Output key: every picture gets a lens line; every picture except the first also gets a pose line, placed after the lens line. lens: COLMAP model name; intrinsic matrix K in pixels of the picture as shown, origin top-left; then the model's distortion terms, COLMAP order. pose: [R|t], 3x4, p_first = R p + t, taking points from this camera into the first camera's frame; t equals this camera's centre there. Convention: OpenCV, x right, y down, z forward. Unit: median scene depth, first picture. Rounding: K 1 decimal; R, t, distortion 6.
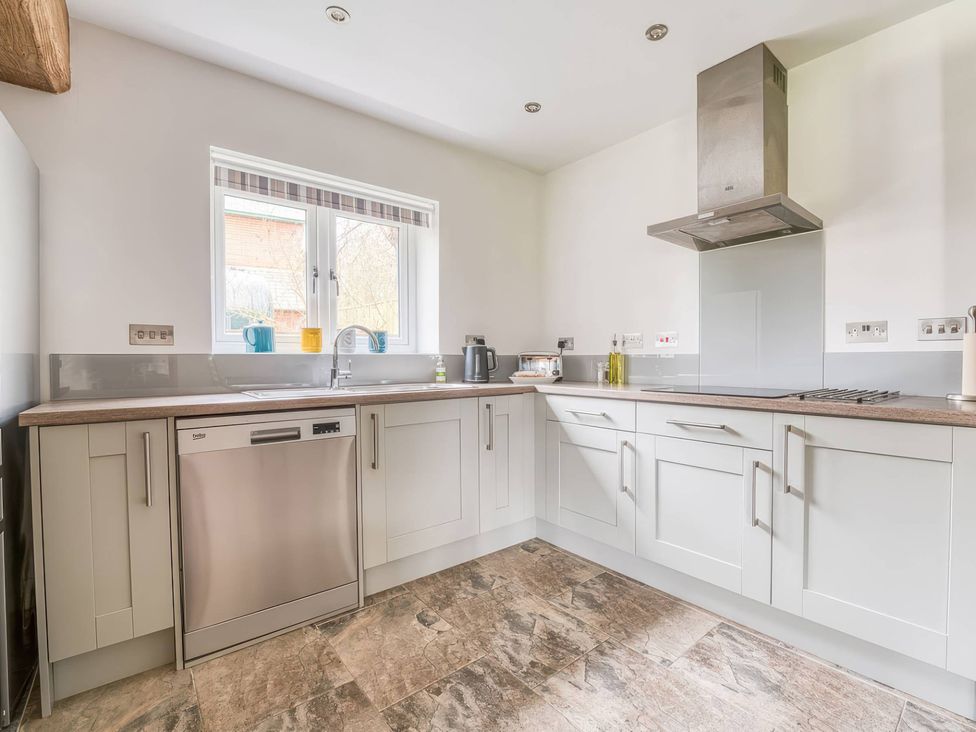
lens RADIAL K [[449.6, 0, 543.5], [0, 449.6, 367.7], [0, 0, 1]] dist [-0.026042, 0.000279]
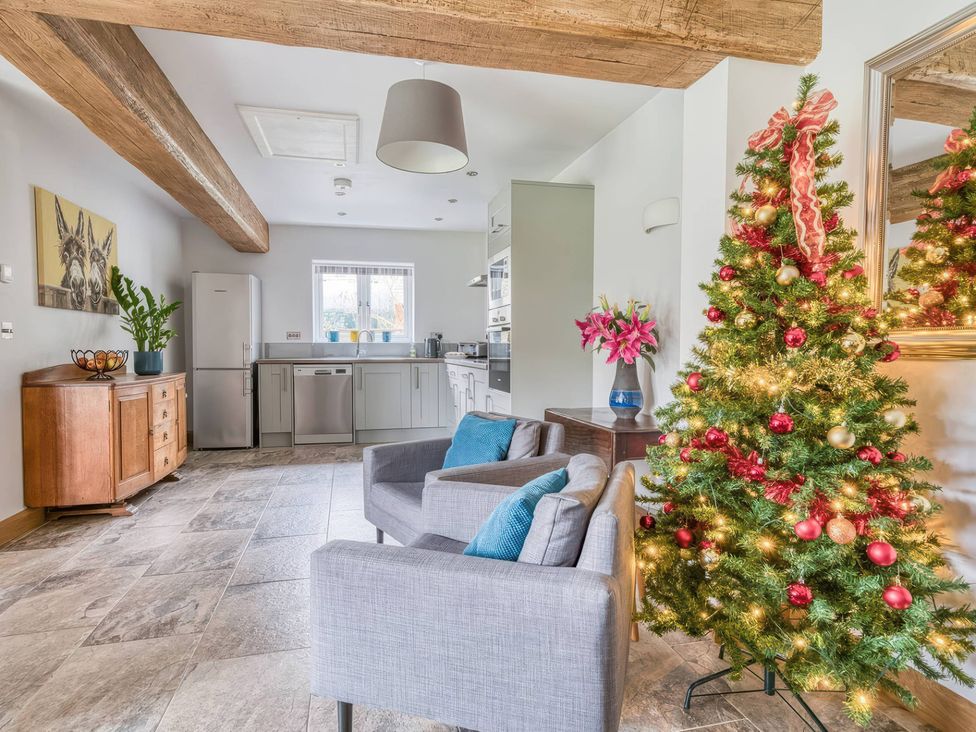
lens RADIAL K [[551.1, 0, 488.0], [0, 551.1, 366.0], [0, 0, 1]] dist [-0.001478, 0.000953]
pose [[0.879400, 0.021079, -0.475617, 1.544700], [-0.013234, 0.999716, 0.019837, 0.024221], [0.475899, -0.011150, 0.879429, -1.222267]]
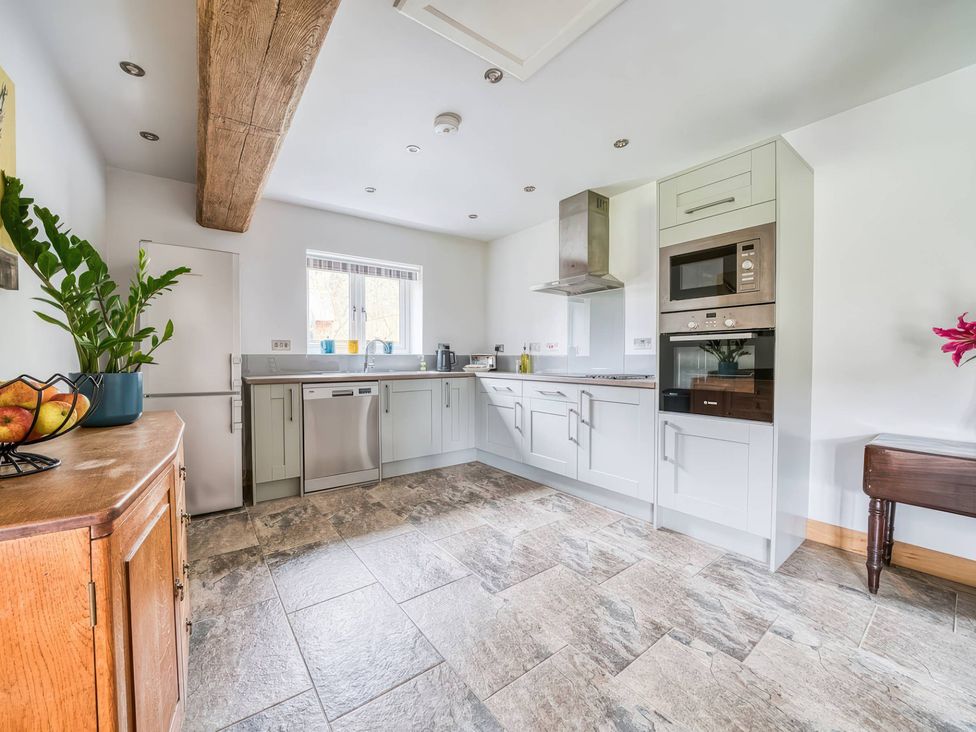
lens RADIAL K [[388.5, 0, 483.3], [0, 388.5, 367.7], [0, 0, 1]] dist [-0.022846, 0.000181]
pose [[0.994978, 0.006231, -0.099901, 0.198700], [-0.005570, 0.999961, 0.006896, 0.011453], [0.099940, -0.006305, 0.994974, -0.614674]]
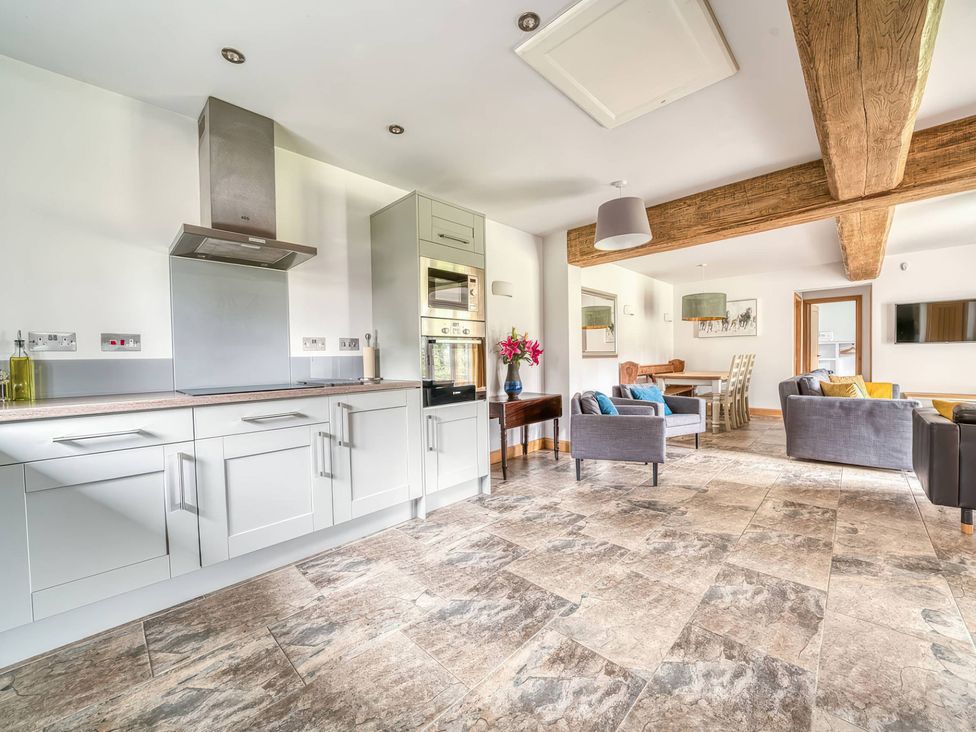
lens RADIAL K [[388.5, 0, 483.3], [0, 388.5, 367.7], [0, 0, 1]] dist [-0.022846, 0.000181]
pose [[-0.050720, -0.020981, 0.998493, -0.612413], [0.038968, 0.998976, 0.022971, -0.003215], [-0.997952, 0.040075, -0.049850, 0.413548]]
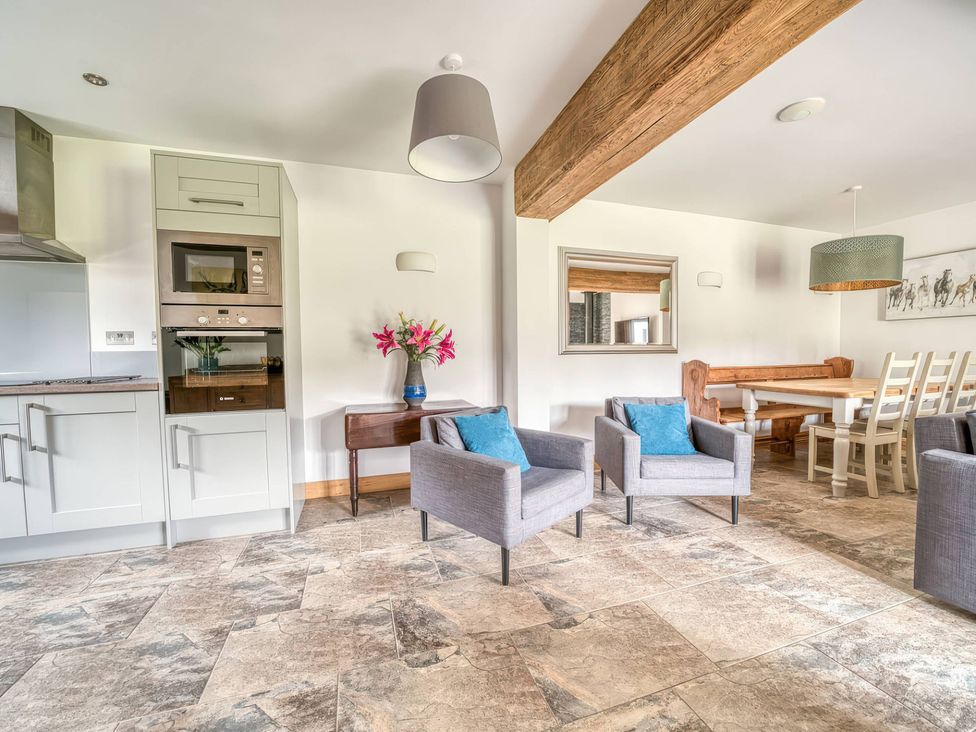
lens RADIAL K [[398.0, 0, 486.4], [0, 398.0, 367.1], [0, 0, 1]] dist [-0.026616, 0.002712]
pose [[0.417508, -0.036432, 0.907943, 0.034369], [0.026283, 0.999262, 0.028011, 0.013080], [-0.908293, 0.012168, 0.418157, -0.614421]]
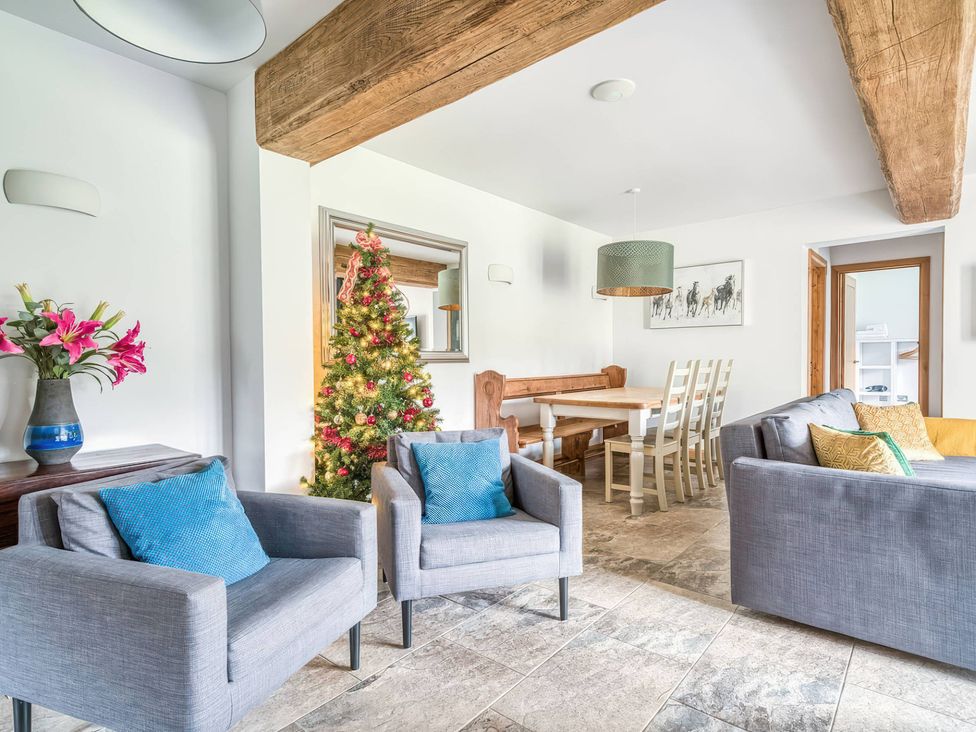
lens RADIAL K [[529.5, 0, 486.5], [0, 529.5, 367.4], [0, 0, 1]] dist [0.016780, -0.000286]
pose [[-0.125167, -0.014192, 0.992034, 0.112929], [0.028469, 0.999435, 0.017890, 0.009171], [-0.991727, 0.030482, -0.124693, -0.475749]]
